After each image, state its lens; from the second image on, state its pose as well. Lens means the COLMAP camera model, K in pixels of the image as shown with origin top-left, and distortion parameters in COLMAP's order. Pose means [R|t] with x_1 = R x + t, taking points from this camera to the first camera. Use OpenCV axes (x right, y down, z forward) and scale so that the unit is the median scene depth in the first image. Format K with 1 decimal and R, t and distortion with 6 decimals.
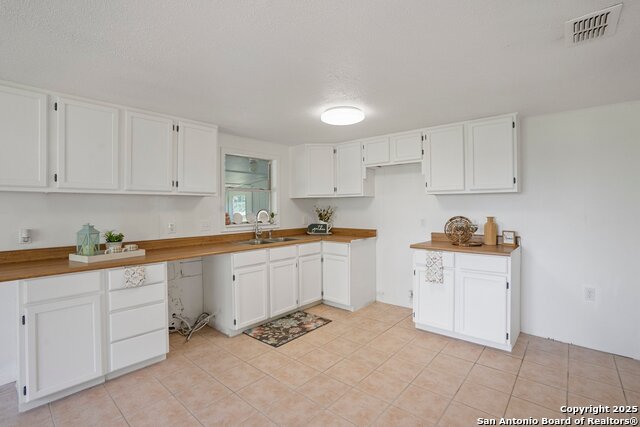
lens RADIAL K [[297.1, 0, 320.8], [0, 297.1, 207.7], [0, 0, 1]] dist [-0.064867, 0.021778]
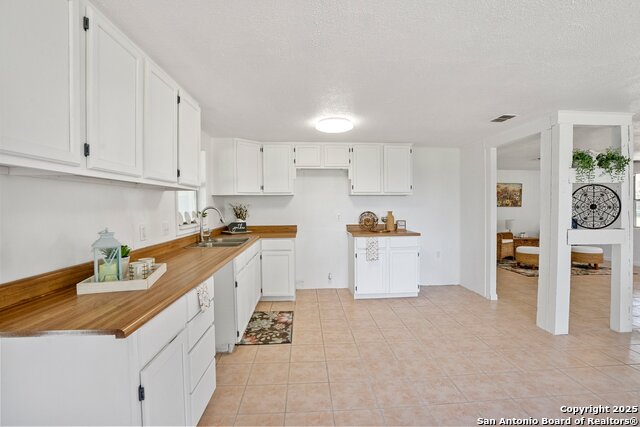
lens RADIAL K [[297.1, 0, 320.0], [0, 297.1, 211.6], [0, 0, 1]] dist [-0.064867, 0.021778]
pose [[0.716719, -0.014407, 0.697213, -0.688583], [0.003694, 0.999851, 0.016864, 0.006499], [-0.697352, -0.009511, 0.716666, 0.184203]]
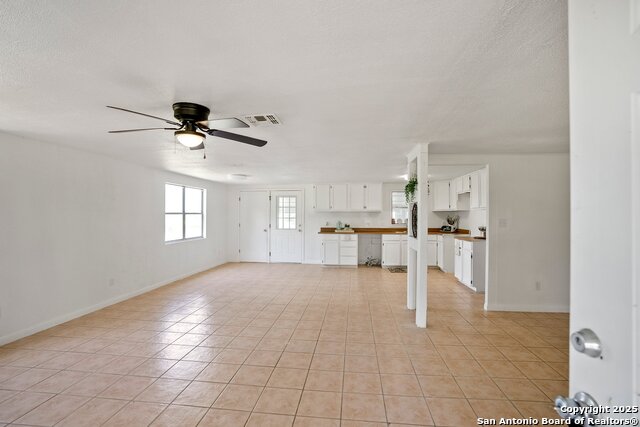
lens RADIAL K [[297.1, 0, 320.5], [0, 297.1, 212.1], [0, 0, 1]] dist [-0.064867, 0.021778]
pose [[0.565210, -0.003118, -0.824941, 1.405572], [-0.004077, 0.999970, -0.006573, -0.016720], [0.824937, 0.007078, 0.565180, -0.822091]]
